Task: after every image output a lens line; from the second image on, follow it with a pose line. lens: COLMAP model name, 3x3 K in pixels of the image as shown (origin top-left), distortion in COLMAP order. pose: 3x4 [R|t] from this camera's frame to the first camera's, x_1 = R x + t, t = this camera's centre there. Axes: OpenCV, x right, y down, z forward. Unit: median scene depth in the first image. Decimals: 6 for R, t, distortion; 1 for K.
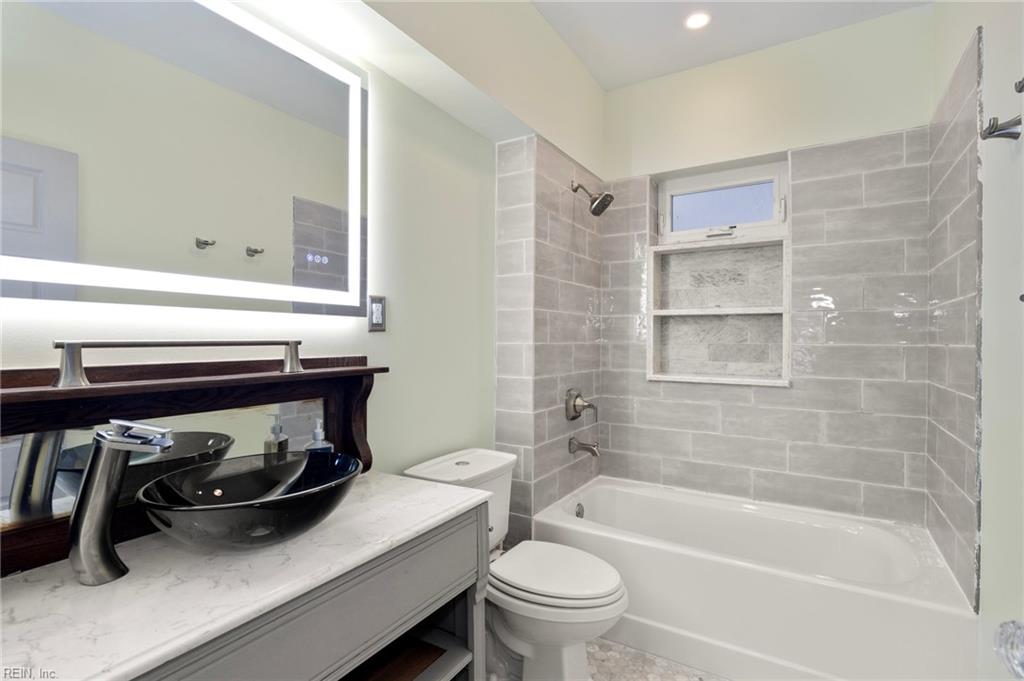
lens RADIAL K [[489.5, 0, 513.0], [0, 489.5, 342.9], [0, 0, 1]] dist [0.000348, -0.000224]
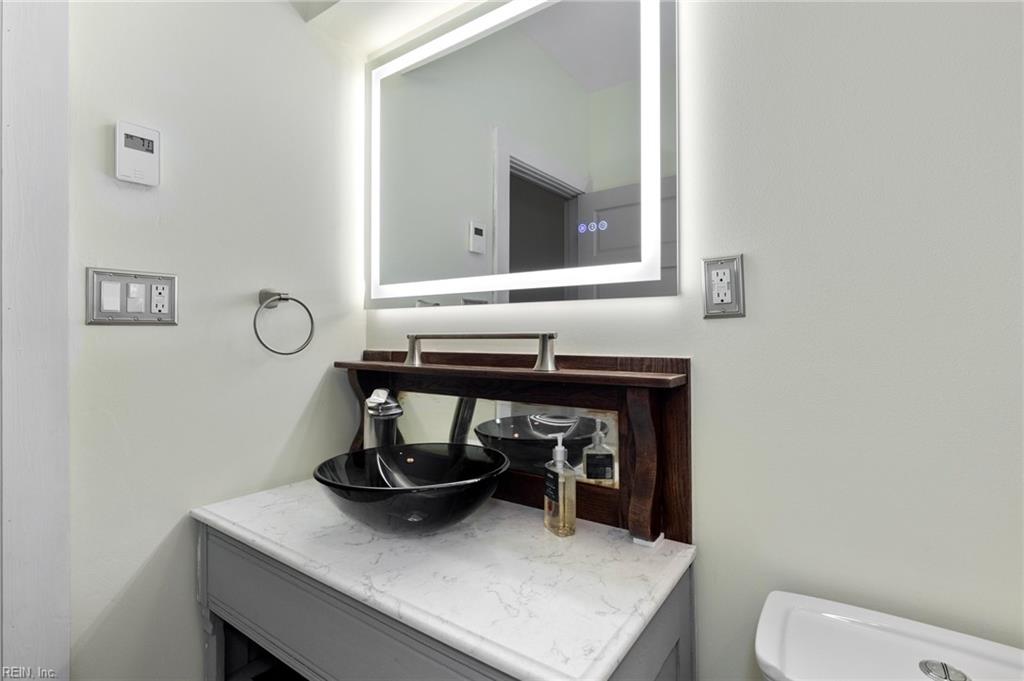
lens RADIAL K [[489.5, 0, 512.3], [0, 489.5, 321.9], [0, 0, 1]] dist [0.000348, -0.000224]
pose [[-0.077442, -0.022520, -0.996743, 0.408237], [-0.001593, 0.999746, -0.022464, -0.005947], [0.996996, -0.000151, -0.077458, 1.020297]]
